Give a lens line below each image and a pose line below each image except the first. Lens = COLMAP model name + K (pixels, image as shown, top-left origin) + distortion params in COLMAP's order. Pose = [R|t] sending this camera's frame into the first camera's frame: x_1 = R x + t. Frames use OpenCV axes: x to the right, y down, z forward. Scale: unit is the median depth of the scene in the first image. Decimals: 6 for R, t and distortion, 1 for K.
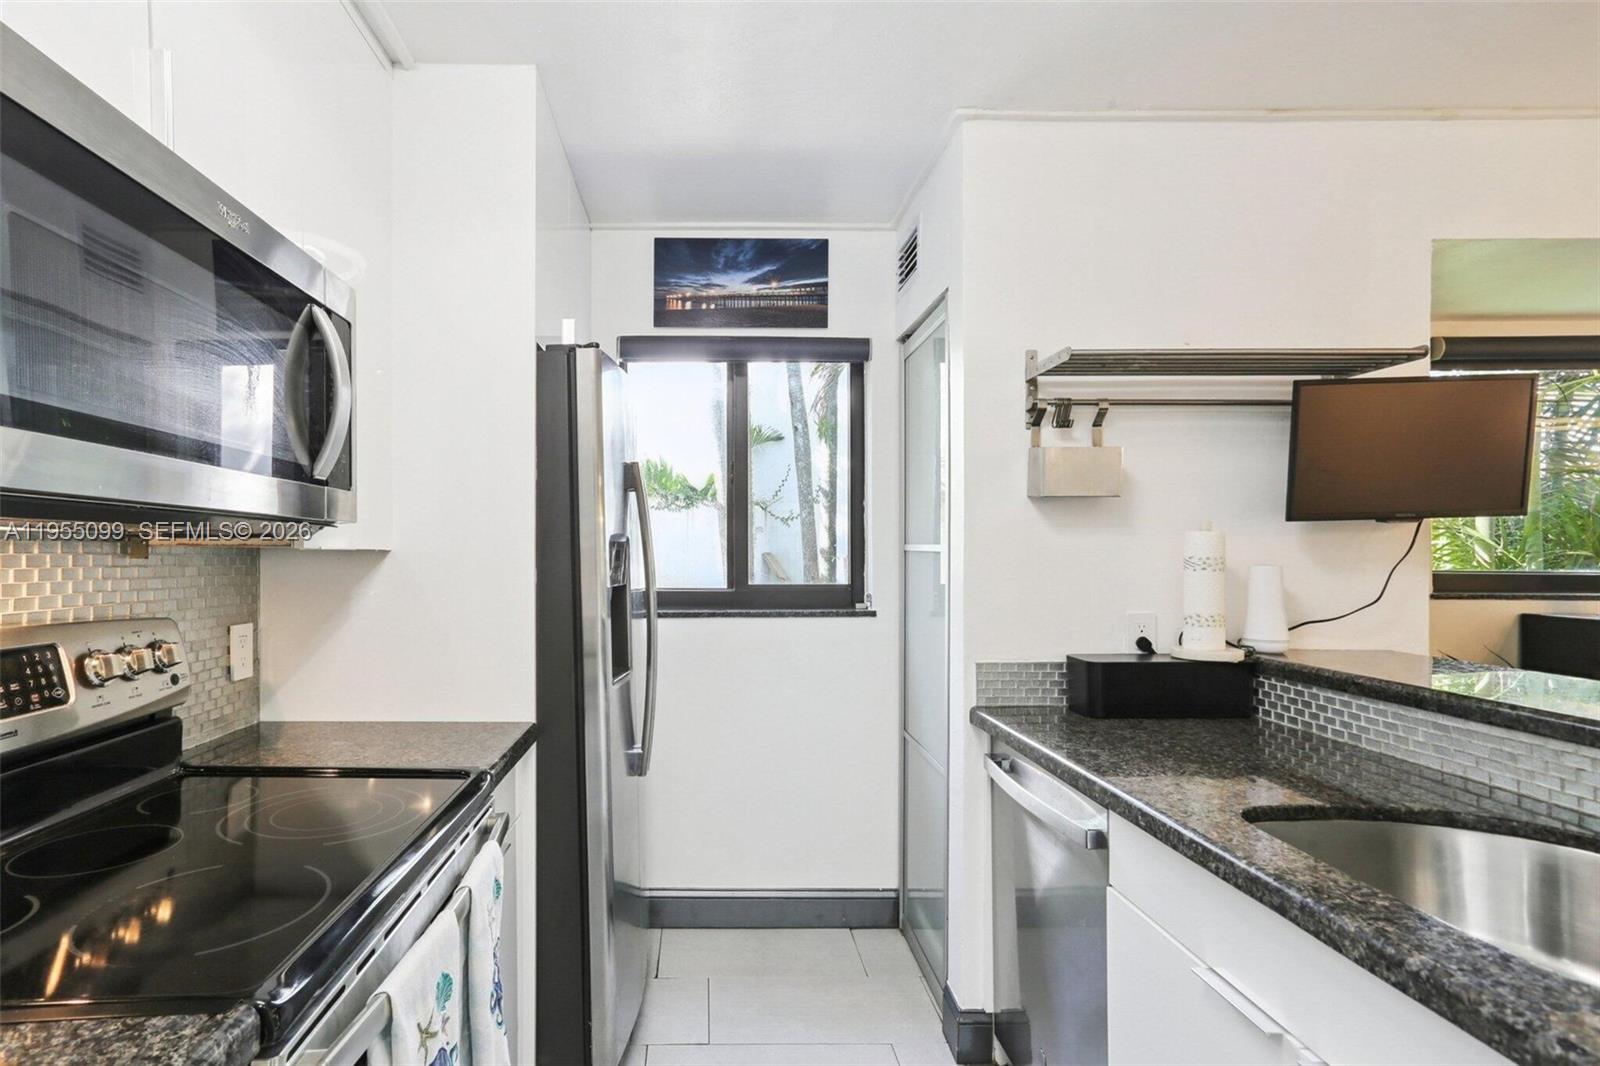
lens RADIAL K [[803.4, 0, 782.8], [0, 803.4, 530.1], [0, 0, 1]] dist [-0.035030, 0.038275]
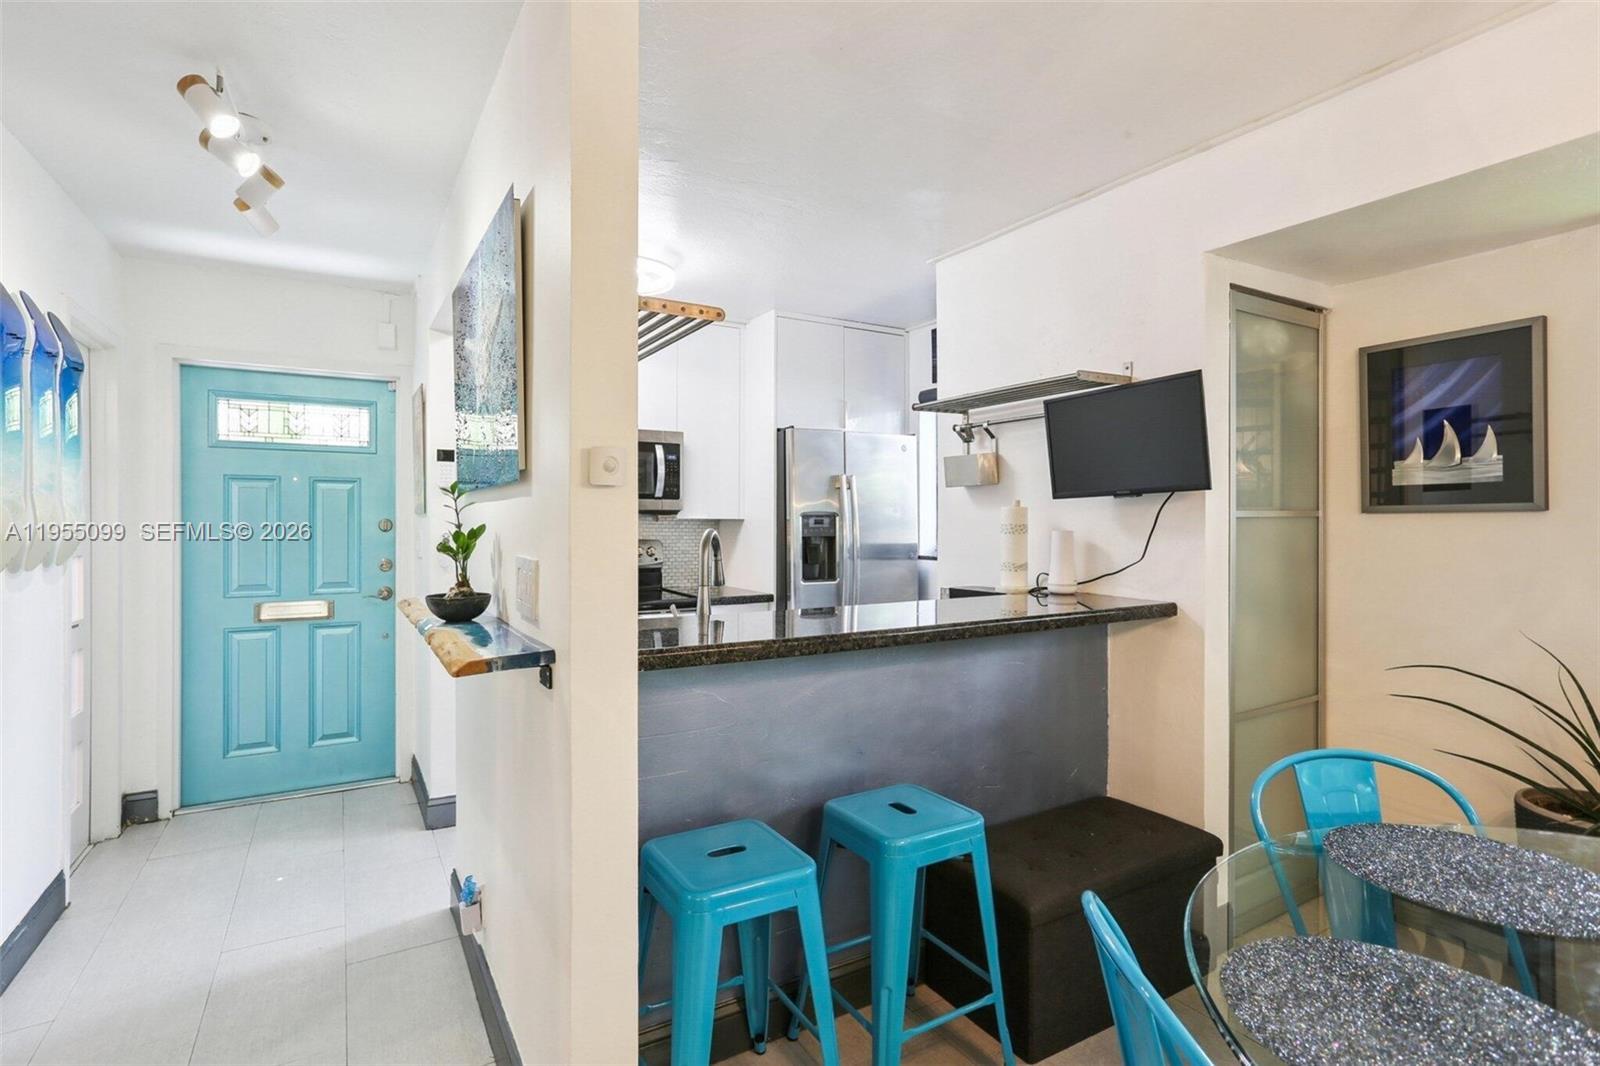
lens RADIAL K [[803.4, 0, 782.8], [0, 803.4, 530.1], [0, 0, 1]] dist [-0.035030, 0.038275]
pose [[0.489940, 0.012538, -0.871666, 1.662065], [-0.004597, 0.999920, 0.011799, 0.029536], [0.871744, -0.001774, 0.489959, -0.108261]]
